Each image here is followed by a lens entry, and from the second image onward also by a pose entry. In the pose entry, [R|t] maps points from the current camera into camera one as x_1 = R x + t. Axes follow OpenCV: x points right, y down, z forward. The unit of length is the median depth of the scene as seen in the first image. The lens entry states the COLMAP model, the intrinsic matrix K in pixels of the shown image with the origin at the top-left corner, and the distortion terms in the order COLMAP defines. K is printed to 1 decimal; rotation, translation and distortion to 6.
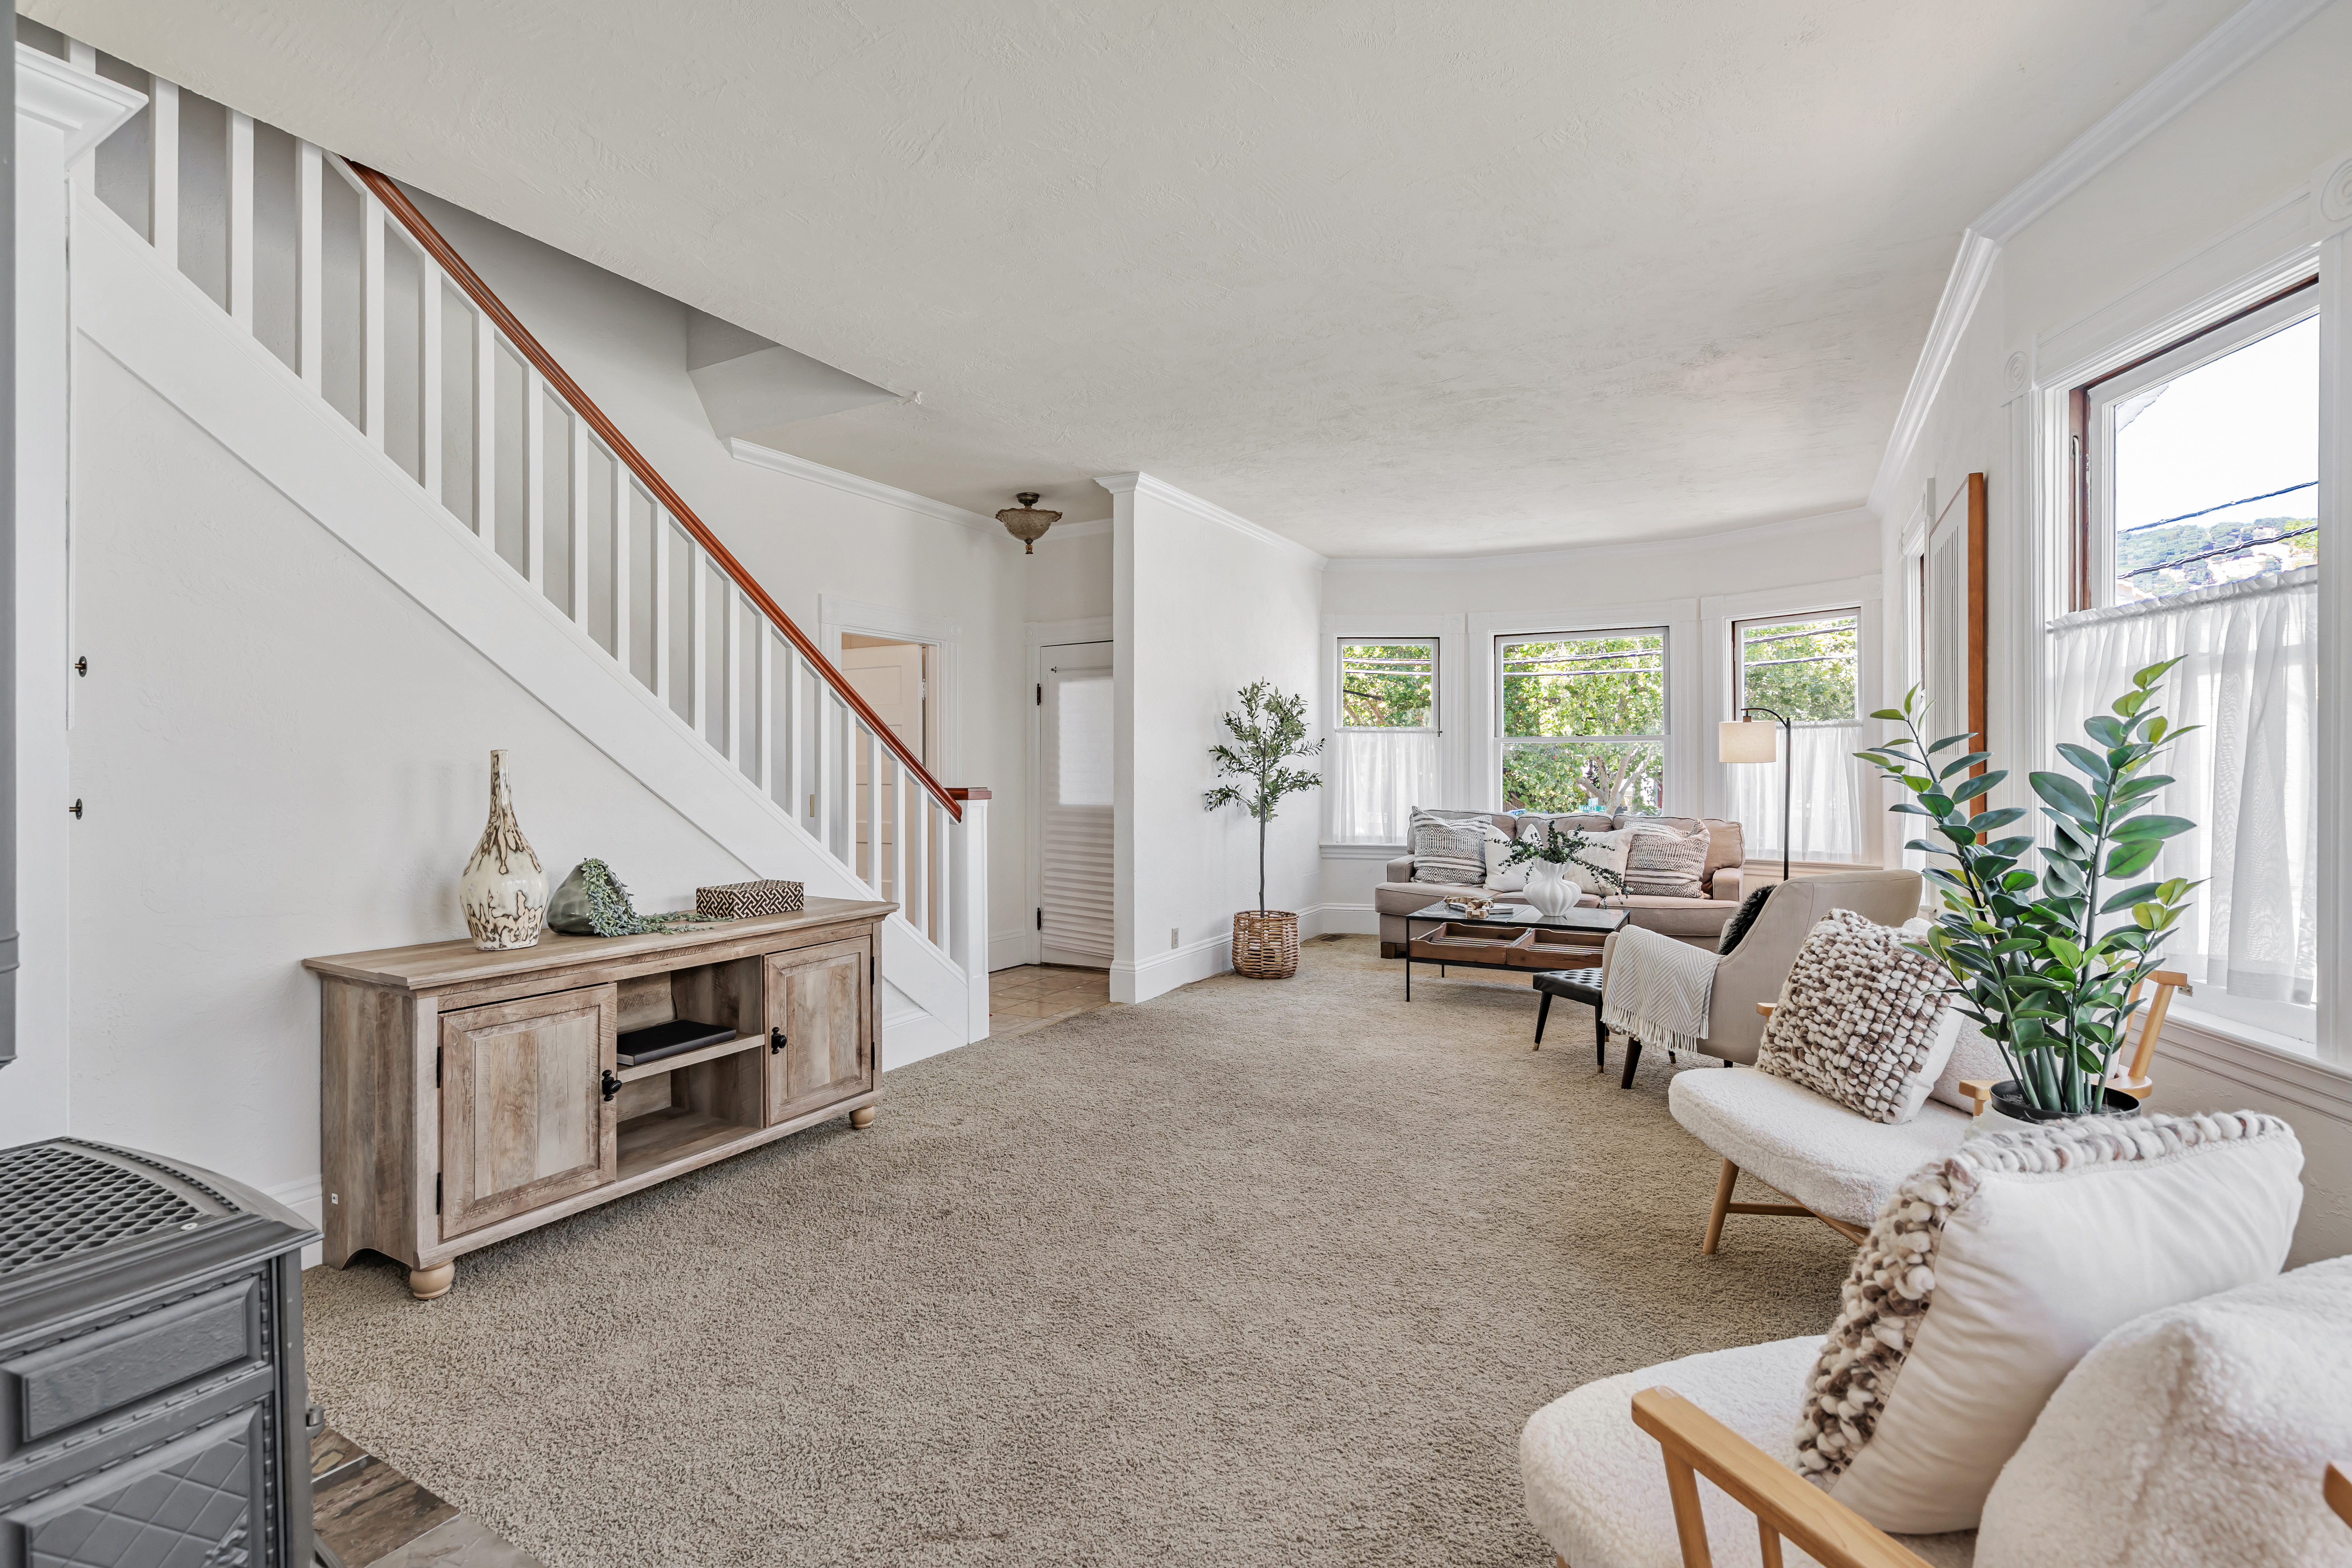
lens RADIAL K [[1073.0, 0, 1171.9], [0, 1073.0, 767.4], [0, 0, 1]] dist [-0.004719, 0.000202]
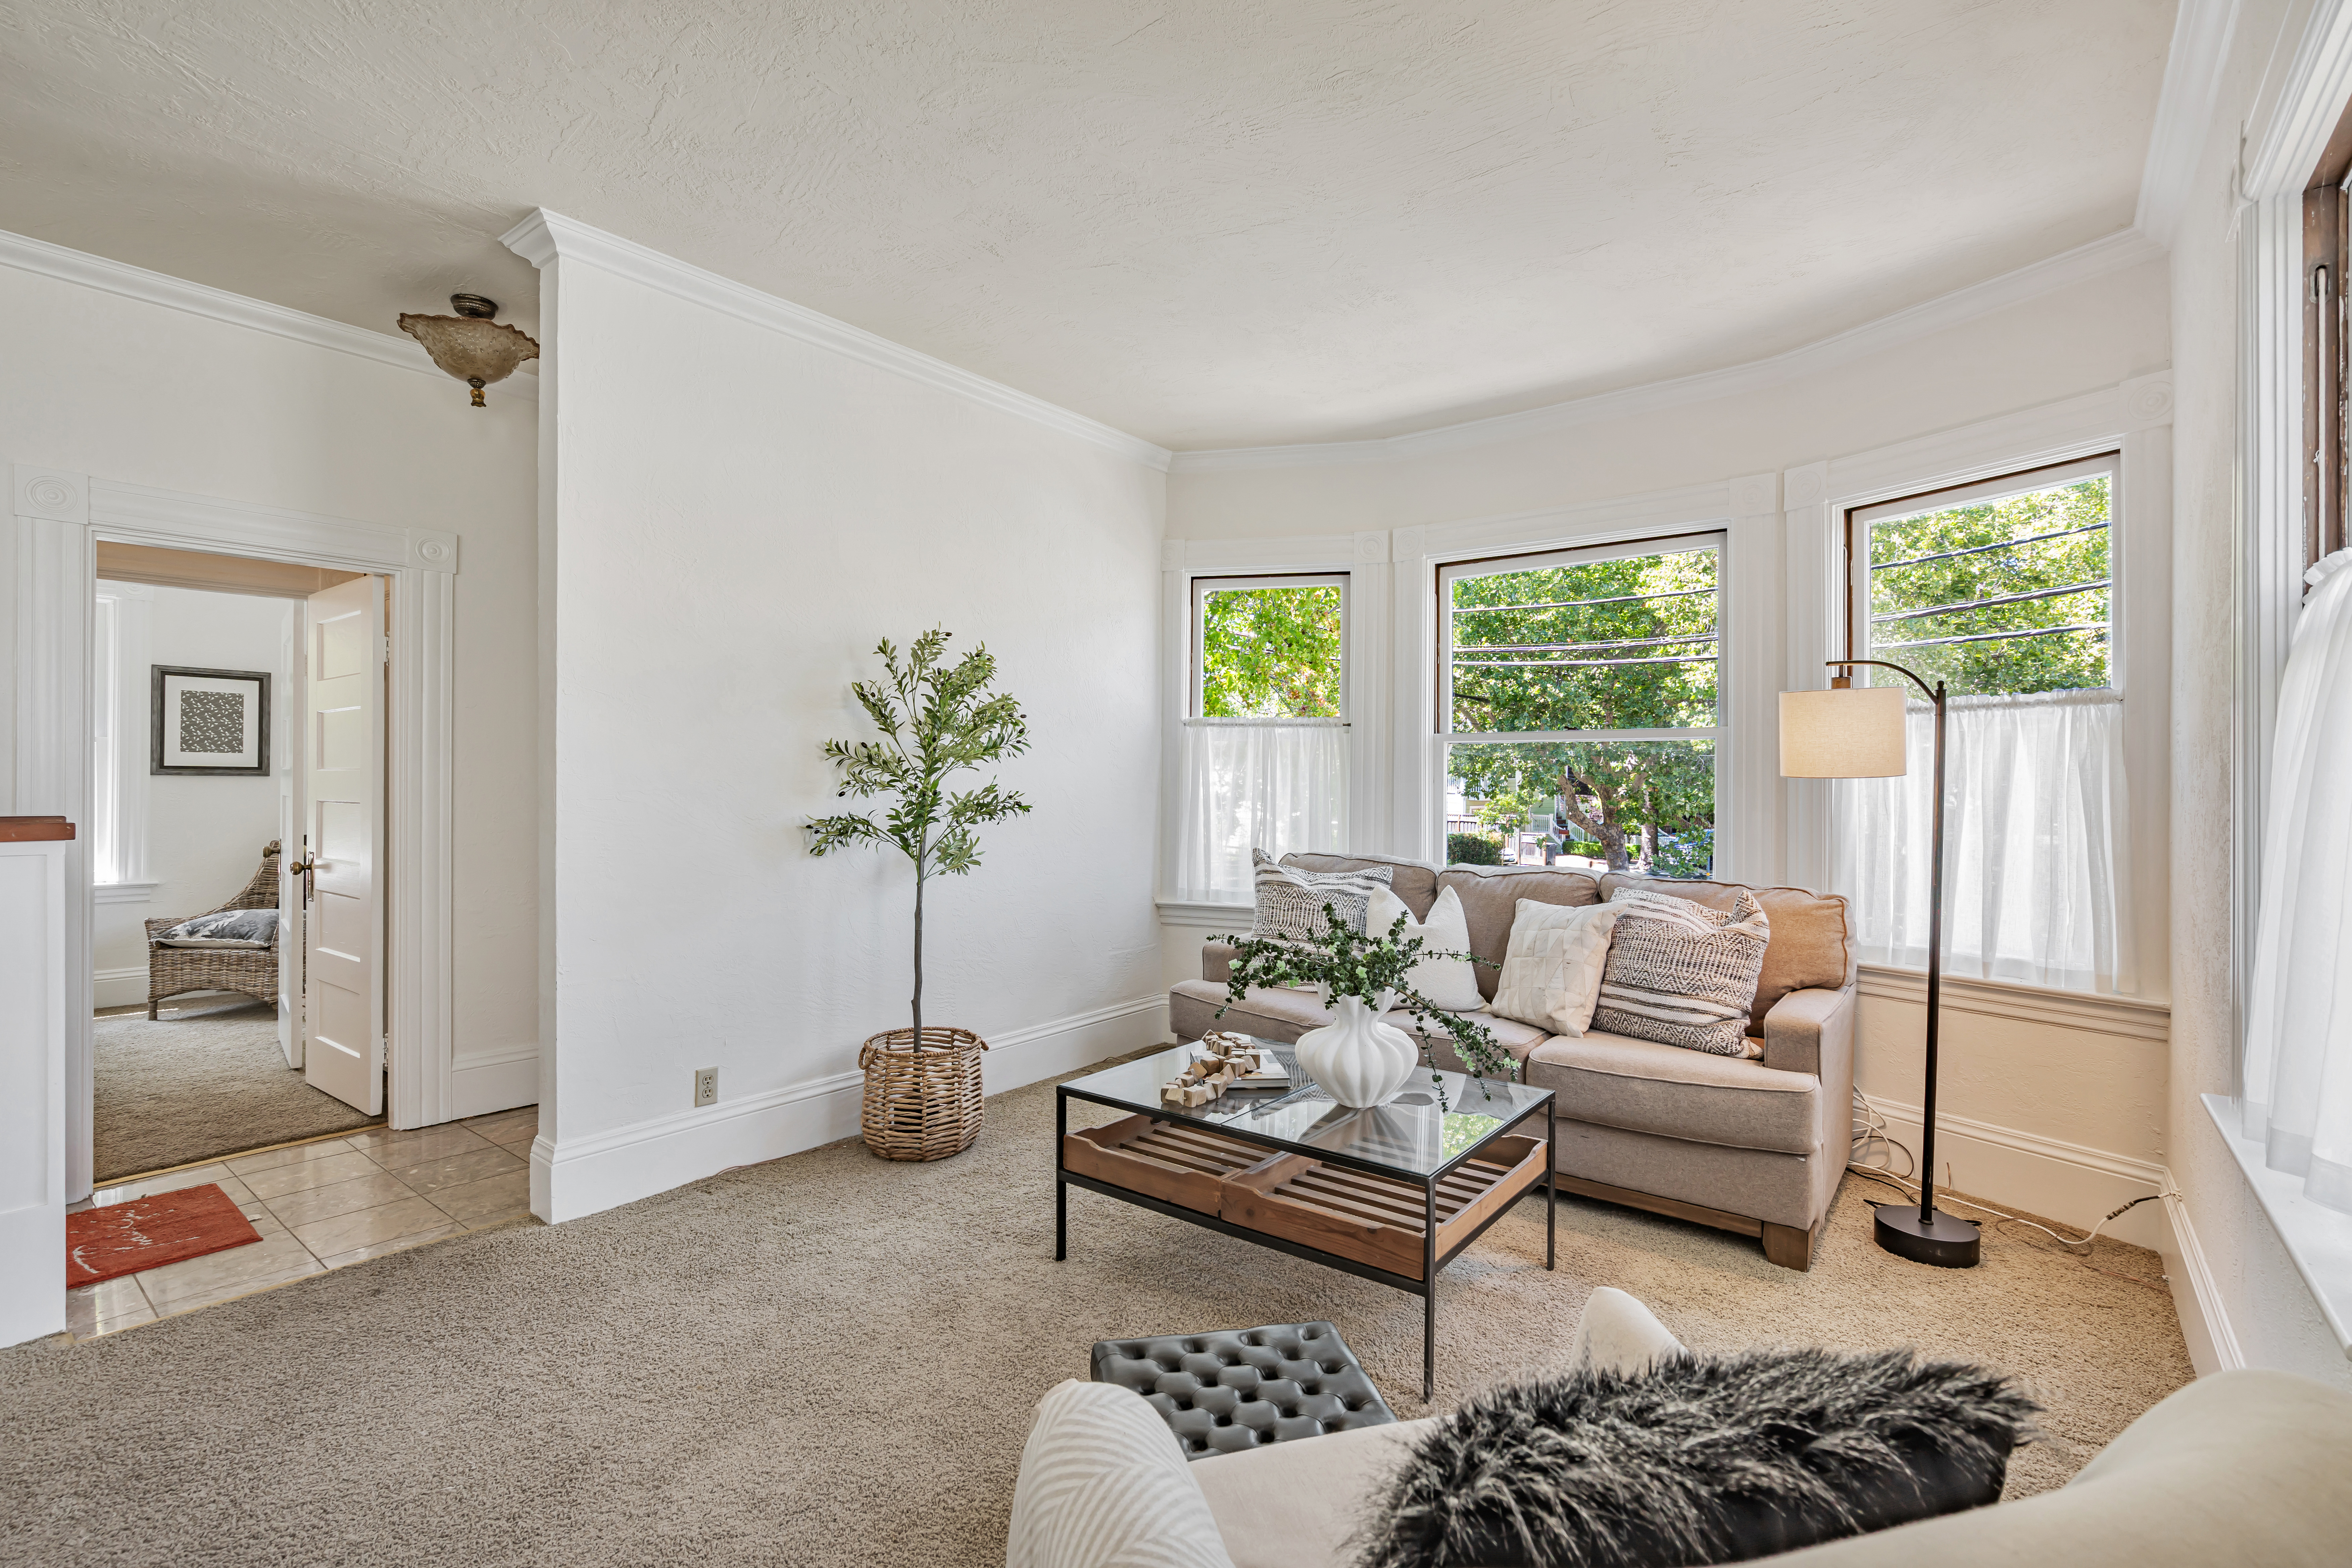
lens RADIAL K [[1056.4, 0, 1176.0], [0, 1056.4, 784.0], [0, 0, 1]] dist [-0.001150, 0.000481]
pose [[0.986497, 0.007206, -0.163619, 0.321558], [-0.006632, 0.999970, 0.004056, -0.001833], [0.163644, -0.002916, 0.986515, 0.490989]]
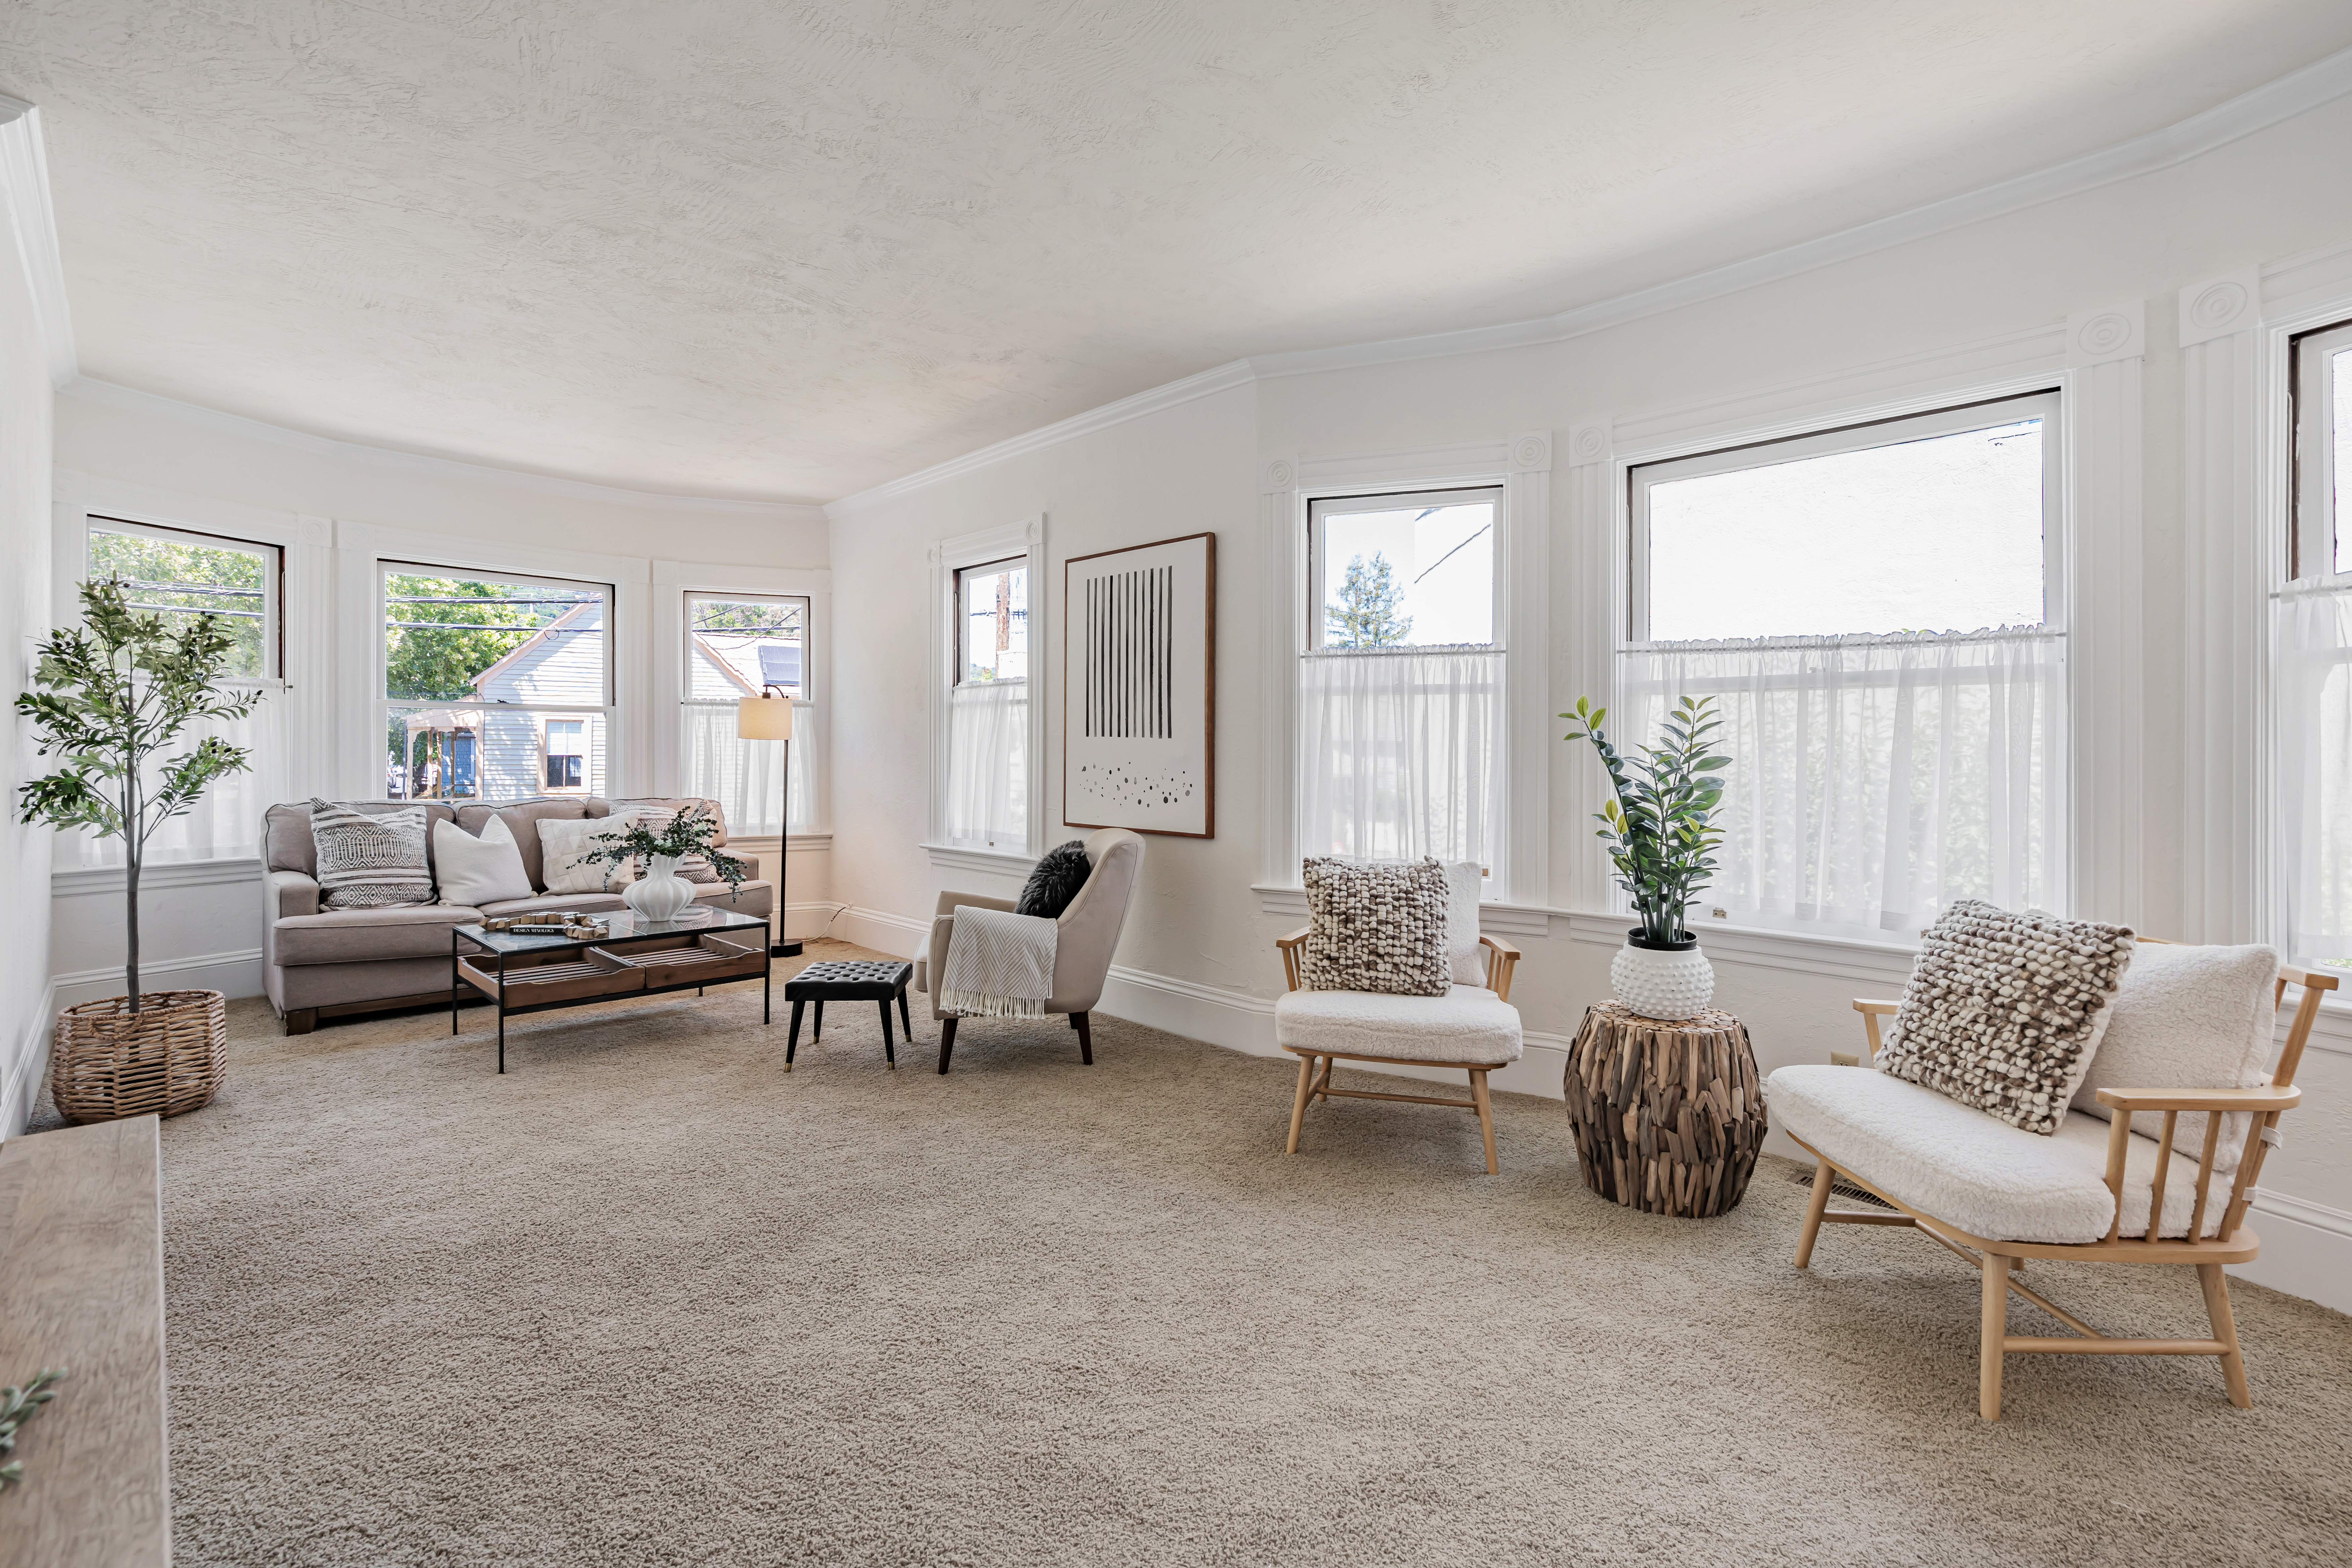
lens RADIAL K [[1071.5, 0, 1176.2], [0, 1071.5, 748.0], [0, 0, 1]] dist [-0.001664, 0.000200]
pose [[0.283448, 0.002296, 0.958985, -0.303898], [-0.008052, 0.999968, -0.000014, 0.000402], [-0.958954, -0.007718, 0.283457, 0.347685]]
